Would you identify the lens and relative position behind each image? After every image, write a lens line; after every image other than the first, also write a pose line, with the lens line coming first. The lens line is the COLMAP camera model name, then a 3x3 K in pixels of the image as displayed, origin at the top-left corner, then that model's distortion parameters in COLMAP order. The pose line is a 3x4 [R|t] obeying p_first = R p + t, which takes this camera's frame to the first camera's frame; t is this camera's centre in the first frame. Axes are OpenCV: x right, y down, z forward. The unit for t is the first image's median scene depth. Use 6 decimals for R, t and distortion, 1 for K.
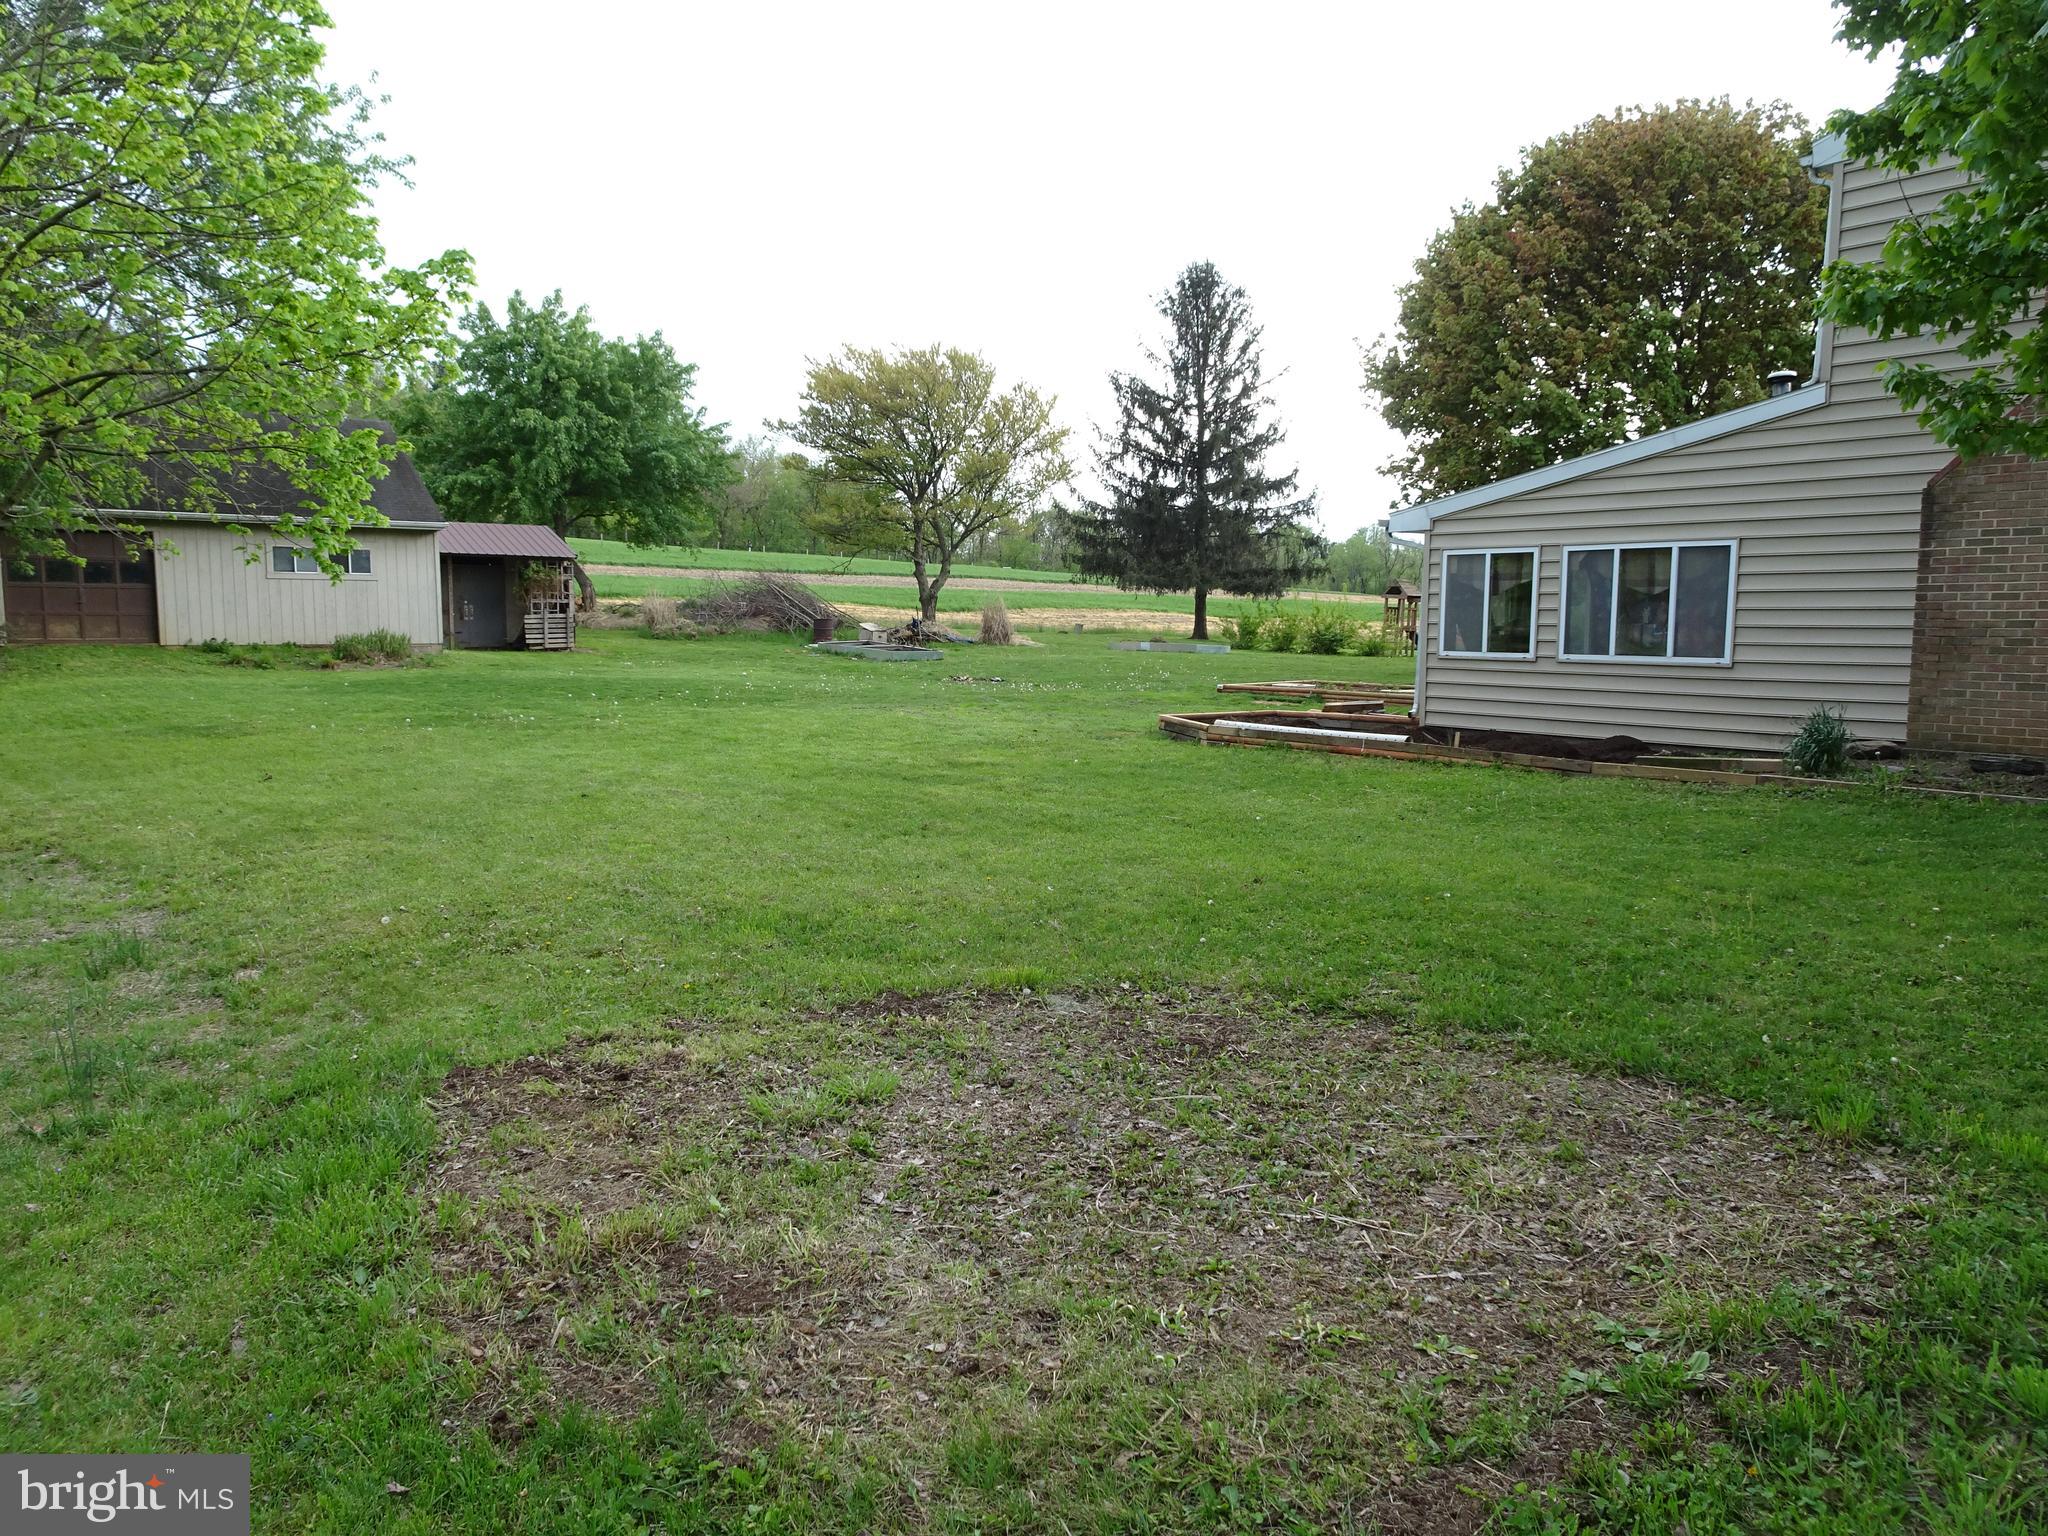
lens RADIAL K [[1471.9, 0, 1024.0], [0, 1471.9, 768.0], [0, 0, 1]] dist [0.015071, -0.002792]
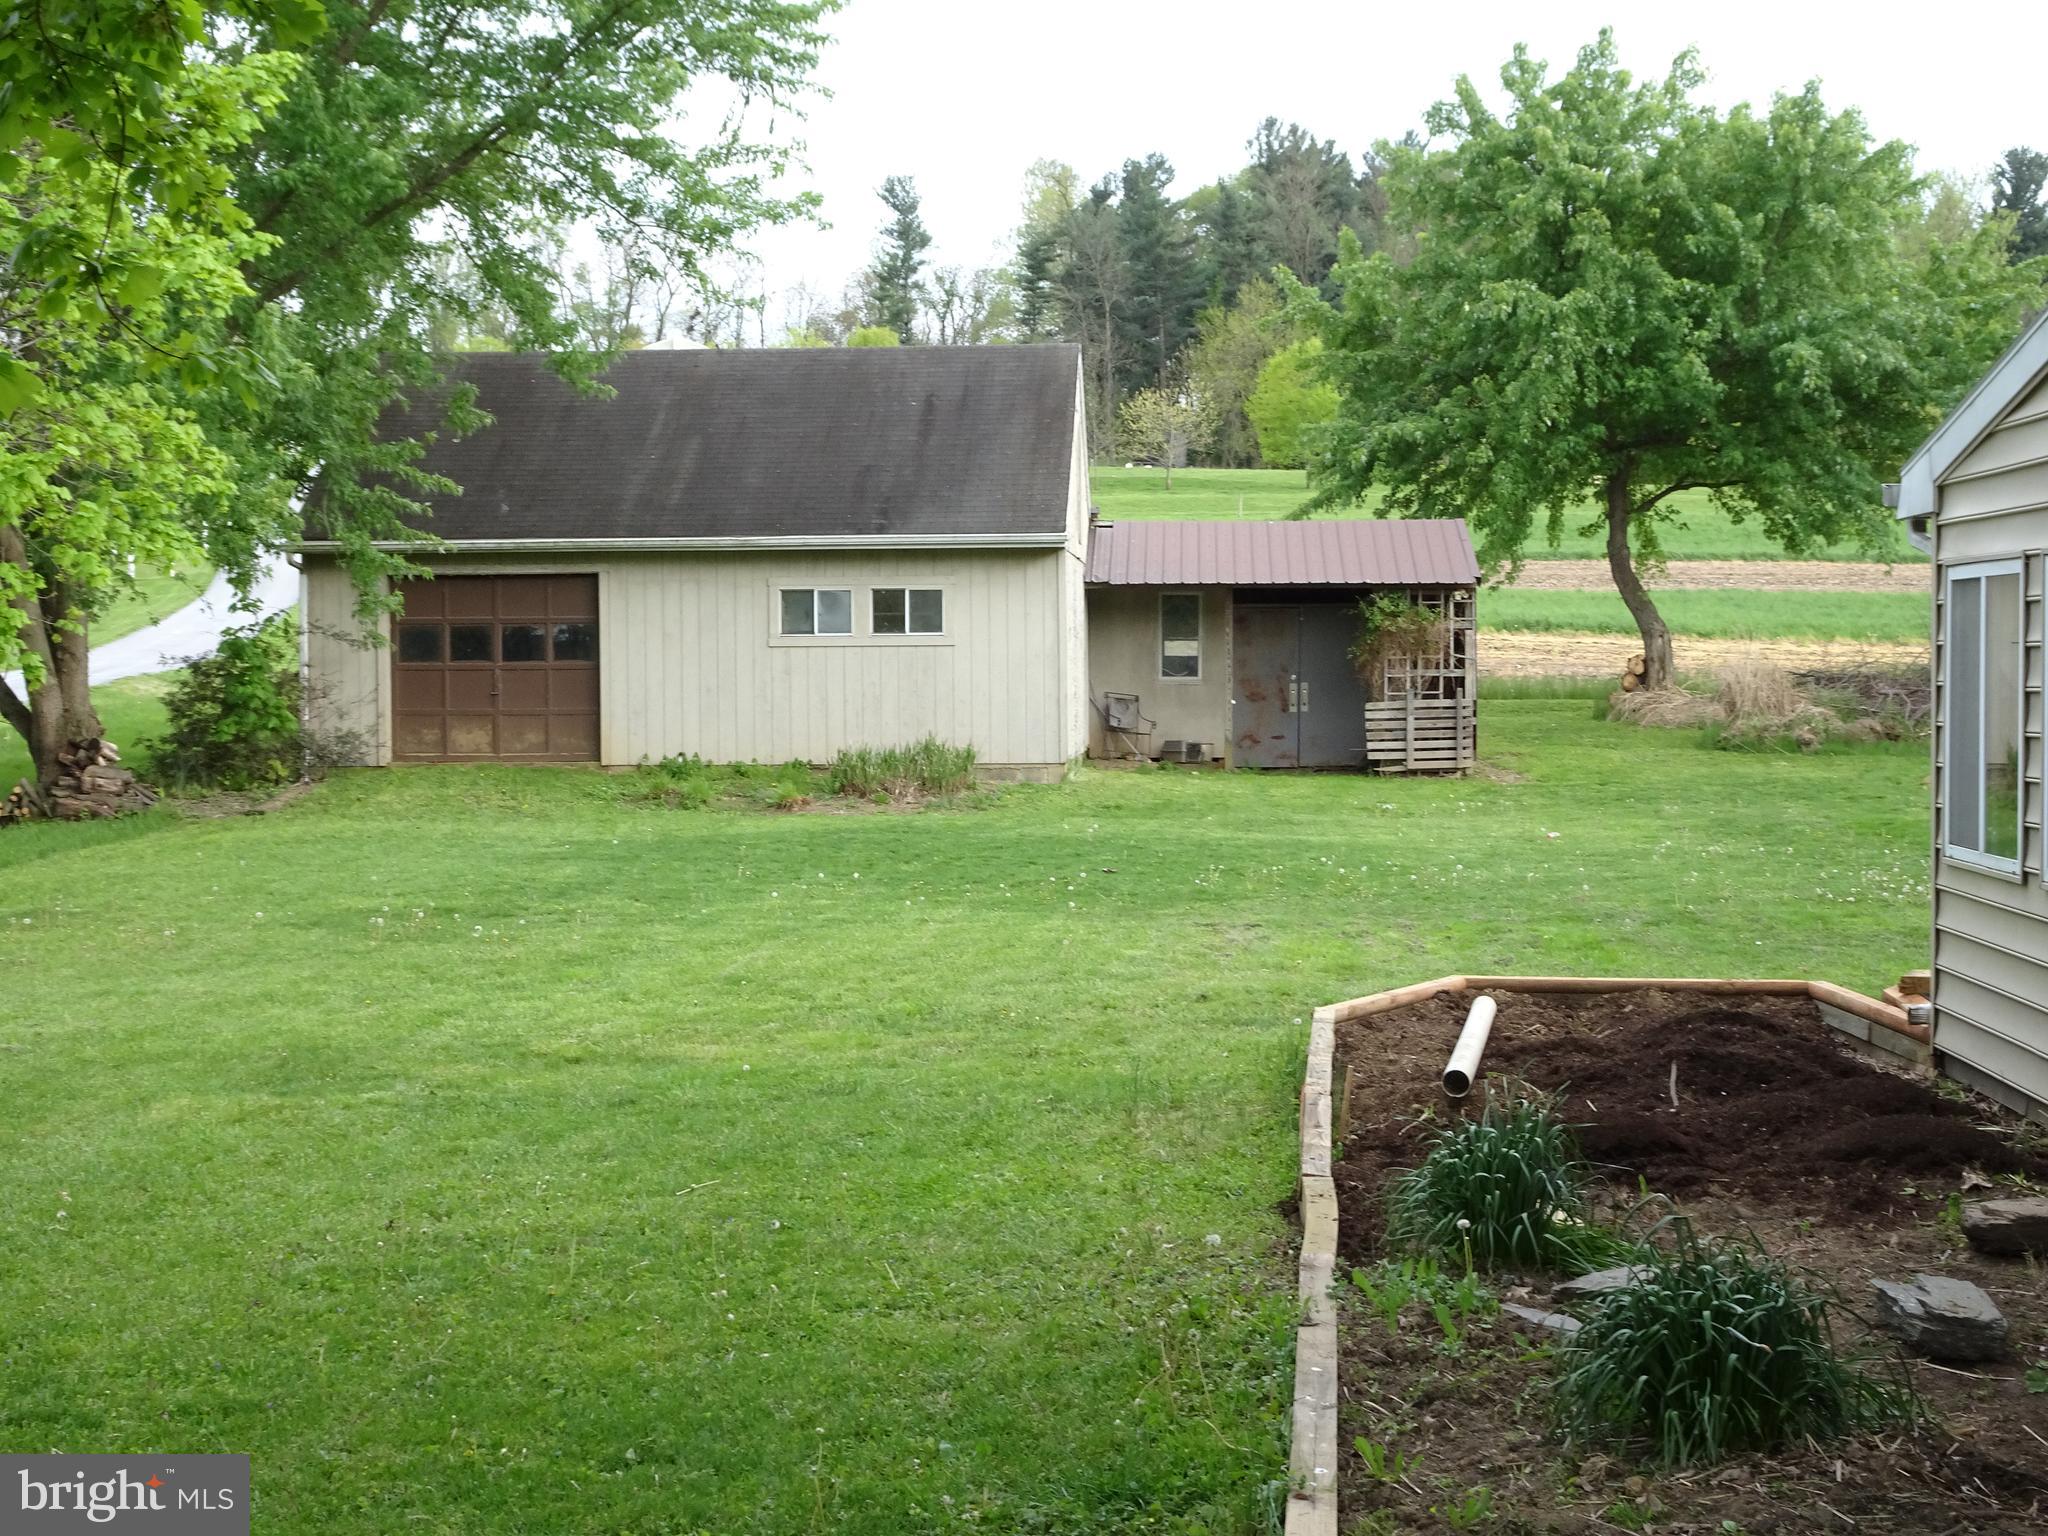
lens RADIAL K [[3218.6, 0, 1024.0], [0, 3218.6, 768.0], [0, 0, 1]] dist [0.042667, 0.091187]
pose [[0.755974, 0.008963, -0.654541, 0.230009], [-0.057804, 0.996914, -0.053111, -0.014774], [0.652045, 0.077985, 0.754159, 0.093259]]
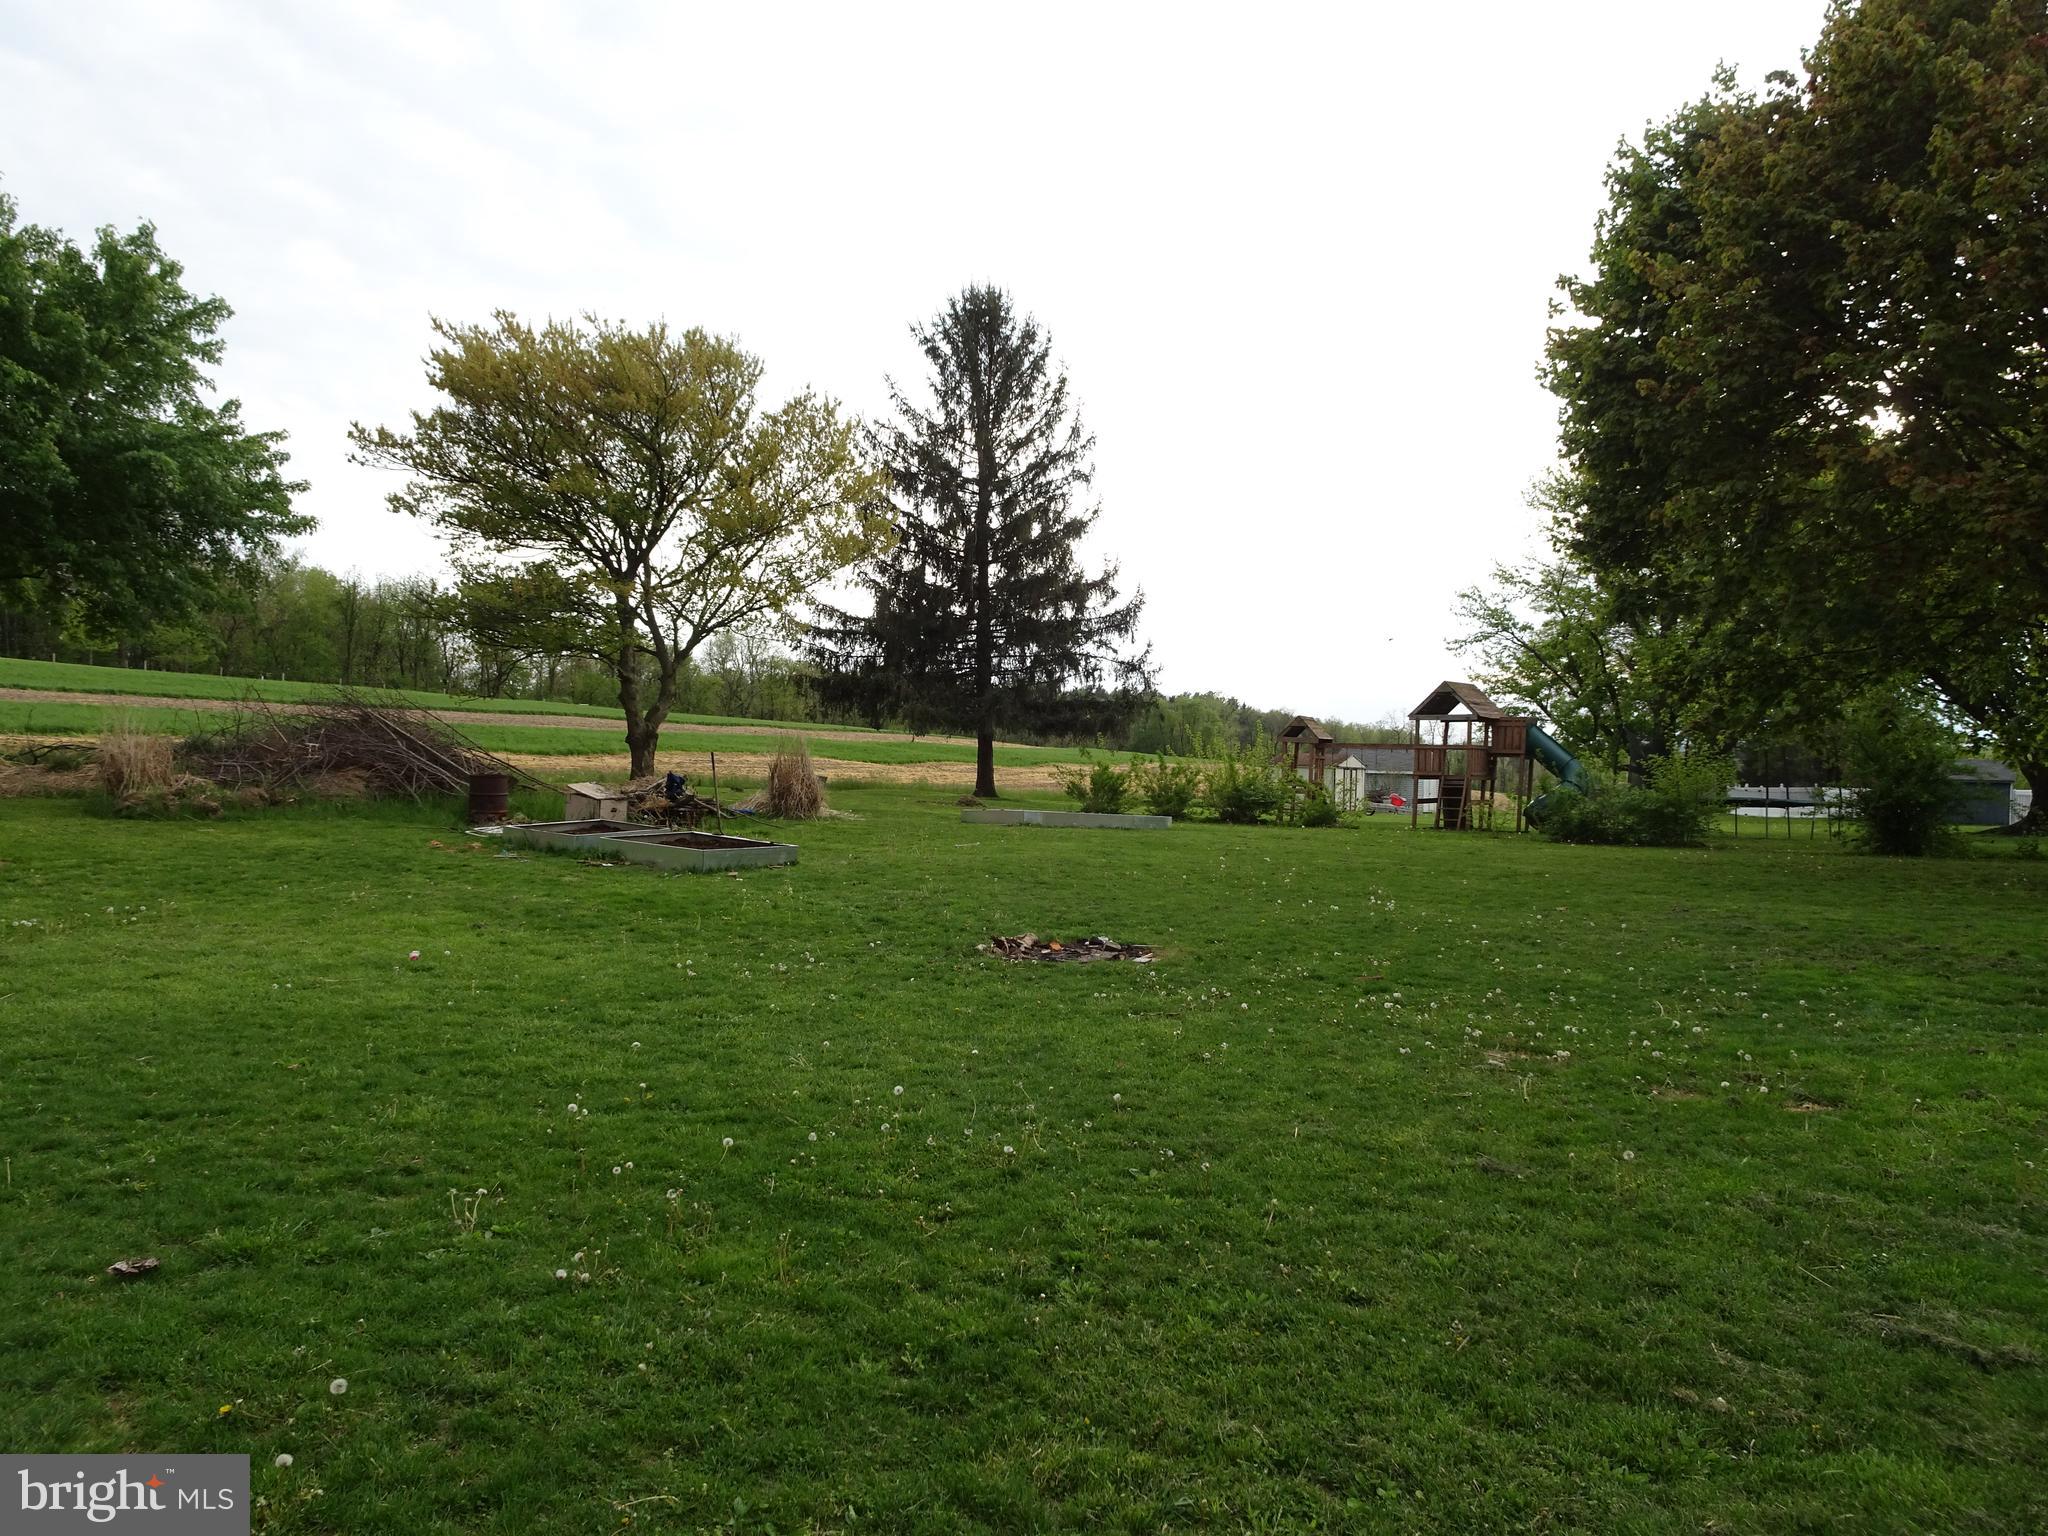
lens RADIAL K [[1468.4, 0, 1024.0], [0, 1468.4, 768.0], [0, 0, 1]] dist [0.013575, -0.004274]
pose [[0.955070, 0.000385, 0.296378, -0.105550], [0.028033, 0.995399, -0.091628, -0.048418], [-0.295050, 0.095820, 0.950665, 0.427106]]
